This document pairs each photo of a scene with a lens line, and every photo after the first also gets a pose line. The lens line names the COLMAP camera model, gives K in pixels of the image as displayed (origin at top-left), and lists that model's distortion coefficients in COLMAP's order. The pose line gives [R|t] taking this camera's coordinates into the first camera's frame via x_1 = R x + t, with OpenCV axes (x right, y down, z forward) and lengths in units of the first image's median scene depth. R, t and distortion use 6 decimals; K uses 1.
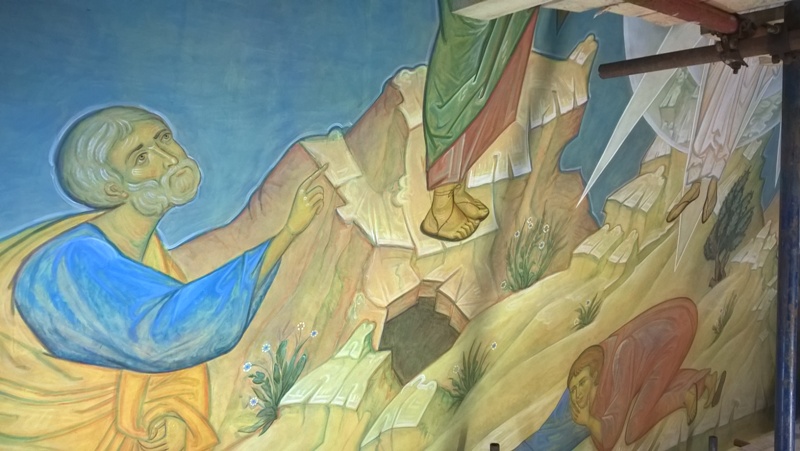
lens RADIAL K [[662.1, 0, 400.3], [0, 662.1, 221.9], [0, 0, 1]] dist [0.018210, -0.073590]
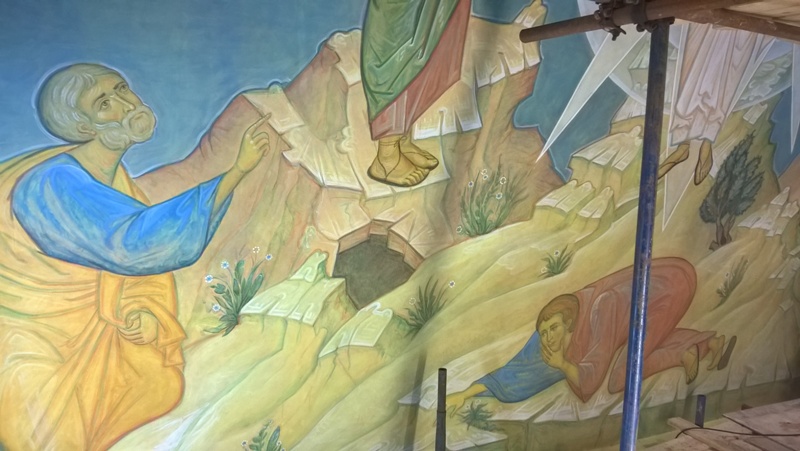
lens RADIAL K [[662.1, 0, 398.0], [0, 662.1, 226.5], [0, 0, 1]] dist [0.018210, -0.073590]
pose [[0.982464, 0.059828, -0.176594, 0.290098], [-0.046233, 0.995712, 0.080123, 0.007080], [0.180631, -0.070553, 0.981017, -0.119338]]
